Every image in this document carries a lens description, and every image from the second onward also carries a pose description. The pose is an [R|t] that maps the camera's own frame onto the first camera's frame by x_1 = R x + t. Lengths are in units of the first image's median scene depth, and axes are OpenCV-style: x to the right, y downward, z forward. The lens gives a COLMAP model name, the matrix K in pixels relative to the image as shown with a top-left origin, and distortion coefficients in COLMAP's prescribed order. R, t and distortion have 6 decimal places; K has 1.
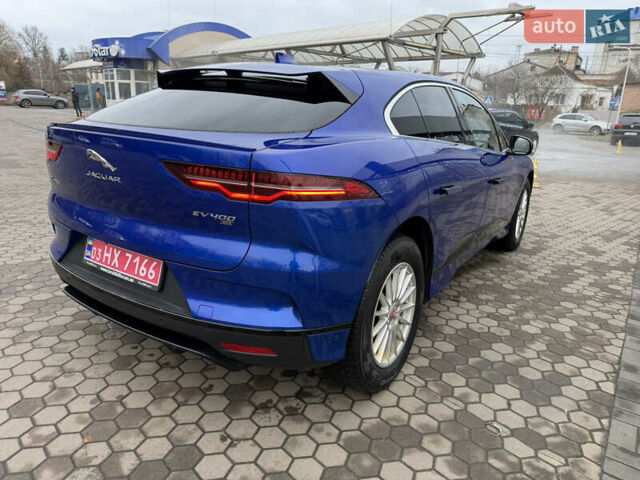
lens RADIAL K [[445.8, 0, 293.9], [0, 445.8, 164.3], [0, 0, 1]] dist [0.001993, -0.004650]
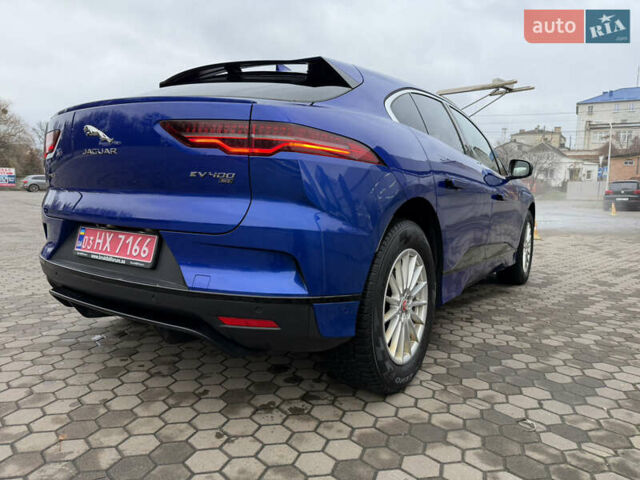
lens RADIAL K [[434.4, 0, 294.3], [0, 434.4, 173.3], [0, 0, 1]] dist [-0.003595, -0.000596]
pose [[0.999903, -0.013394, 0.003801, -0.006576], [0.013838, 0.986204, -0.164953, 0.219572], [-0.001539, 0.164989, 0.986294, 0.069154]]
